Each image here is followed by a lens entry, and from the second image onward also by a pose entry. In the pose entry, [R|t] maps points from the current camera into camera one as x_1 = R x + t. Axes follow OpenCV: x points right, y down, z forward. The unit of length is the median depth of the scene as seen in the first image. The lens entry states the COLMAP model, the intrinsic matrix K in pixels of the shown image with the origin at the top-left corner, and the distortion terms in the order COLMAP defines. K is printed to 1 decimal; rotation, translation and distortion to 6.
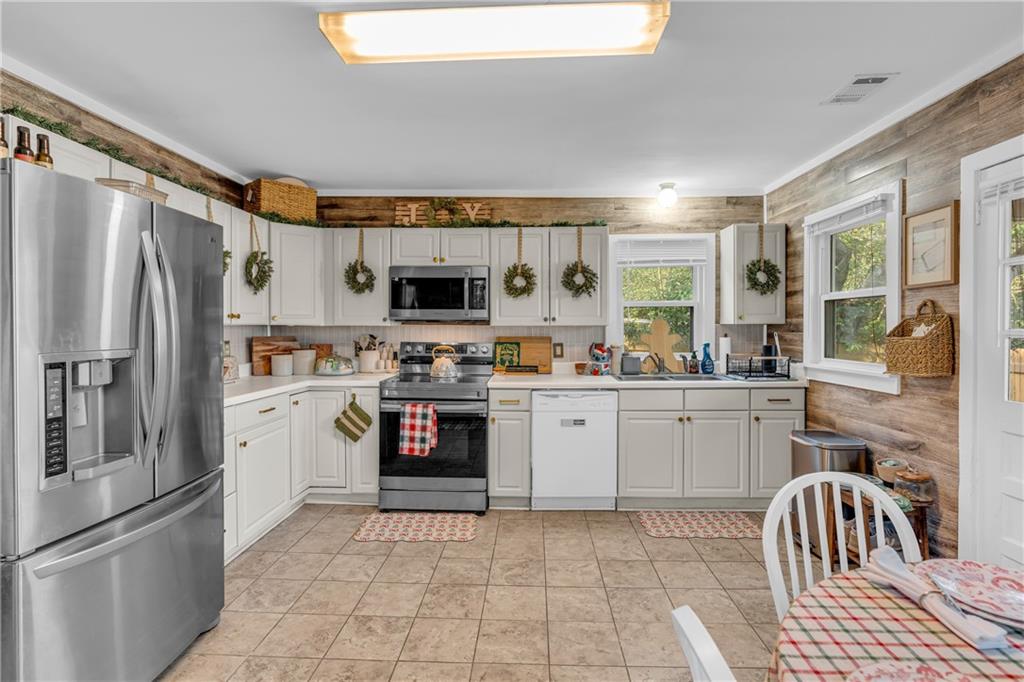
lens RADIAL K [[471.0, 0, 510.4], [0, 471.0, 340.0], [0, 0, 1]] dist [-0.010474, 0.000749]
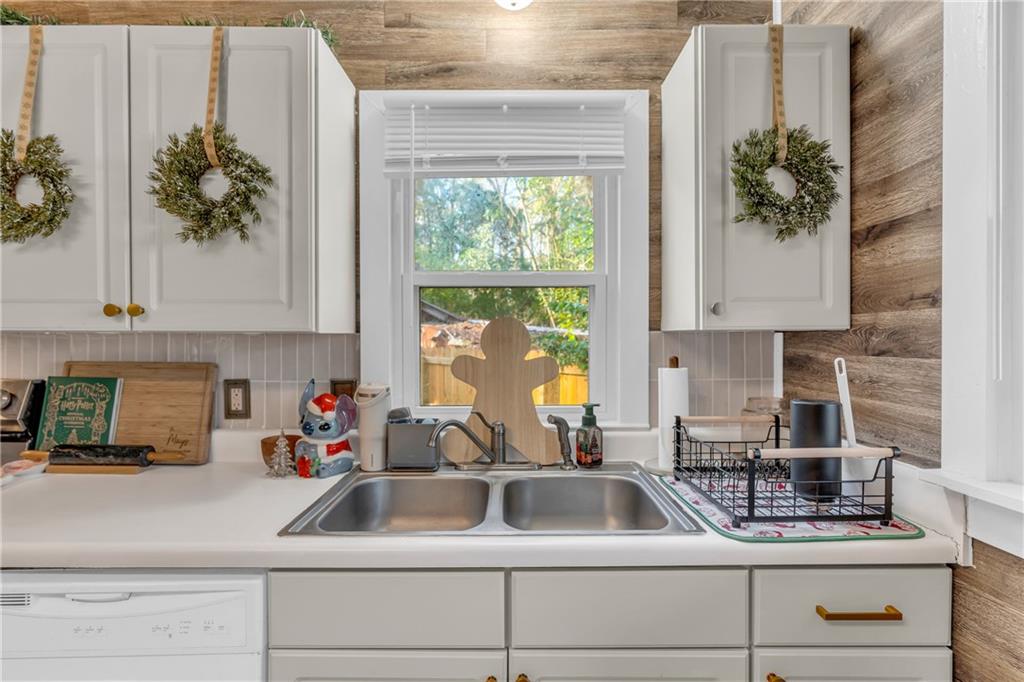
lens RADIAL K [[471.0, 0, 510.4], [0, 471.0, 340.0], [0, 0, 1]] dist [-0.010474, 0.000749]
pose [[0.998998, 0.005792, 0.044383, 0.333968], [-0.004733, 0.999702, -0.023928, -0.018595], [-0.044508, 0.023694, 0.998728, 0.682712]]
